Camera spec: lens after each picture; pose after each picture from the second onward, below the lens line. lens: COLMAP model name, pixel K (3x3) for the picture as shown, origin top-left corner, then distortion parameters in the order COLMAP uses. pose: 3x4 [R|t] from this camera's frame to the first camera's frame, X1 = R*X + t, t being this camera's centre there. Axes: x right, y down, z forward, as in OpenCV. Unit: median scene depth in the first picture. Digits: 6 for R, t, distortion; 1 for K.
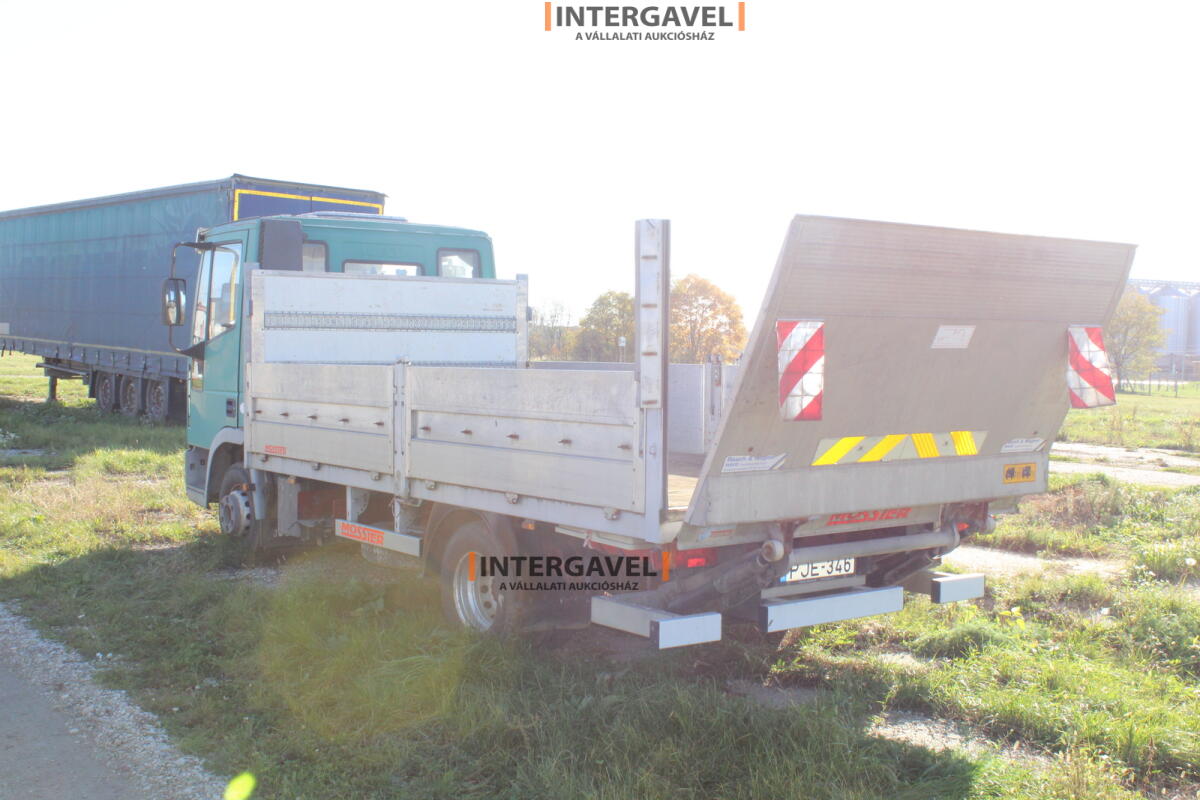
lens RADIAL K [[1431.0, 0, 600.0], [0, 1431.0, 400.0], [0, 0, 1]] dist [-0.034794, -0.001613]
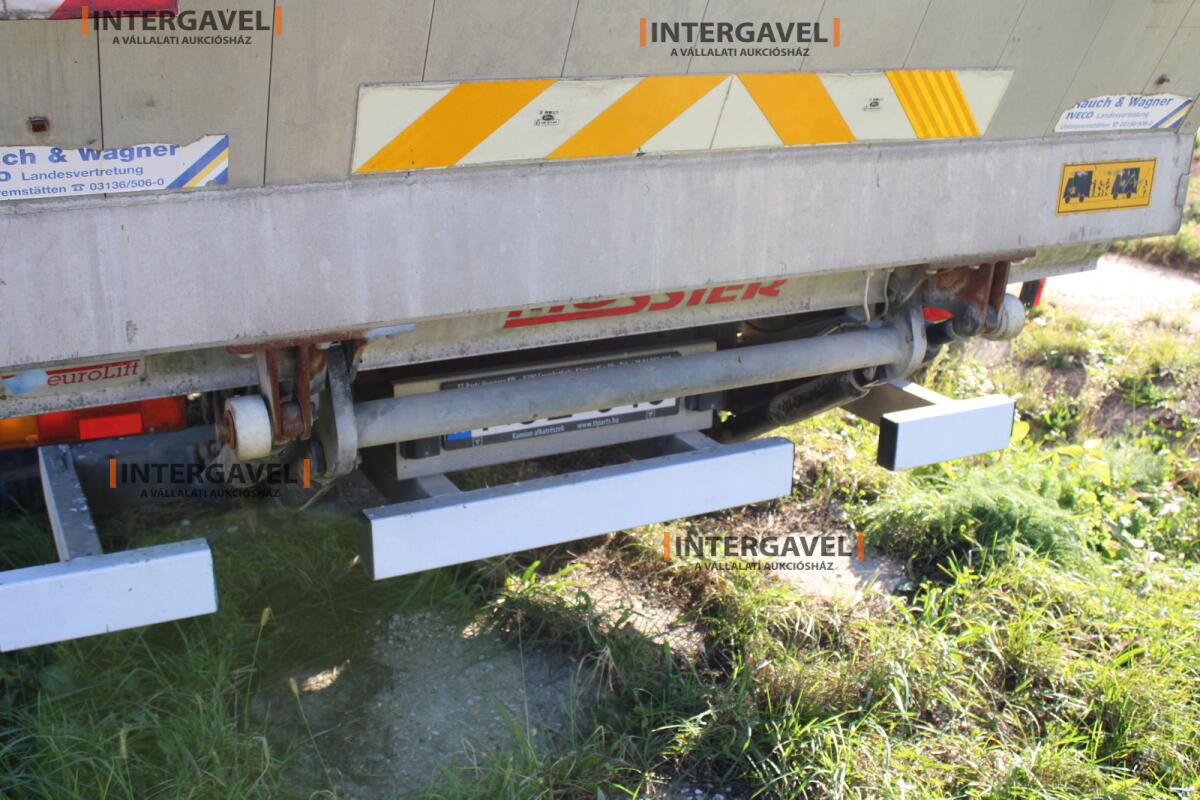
lens RADIAL K [[1290.3, 0, 613.3], [0, 1290.3, 383.5], [0, 0, 1]] dist [-0.135369, 0.237950]
pose [[0.986250, 0.056464, -0.155315, 0.211699], [-0.010813, 0.959854, 0.280293, 0.007577], [0.164906, -0.274759, 0.947266, 0.616978]]
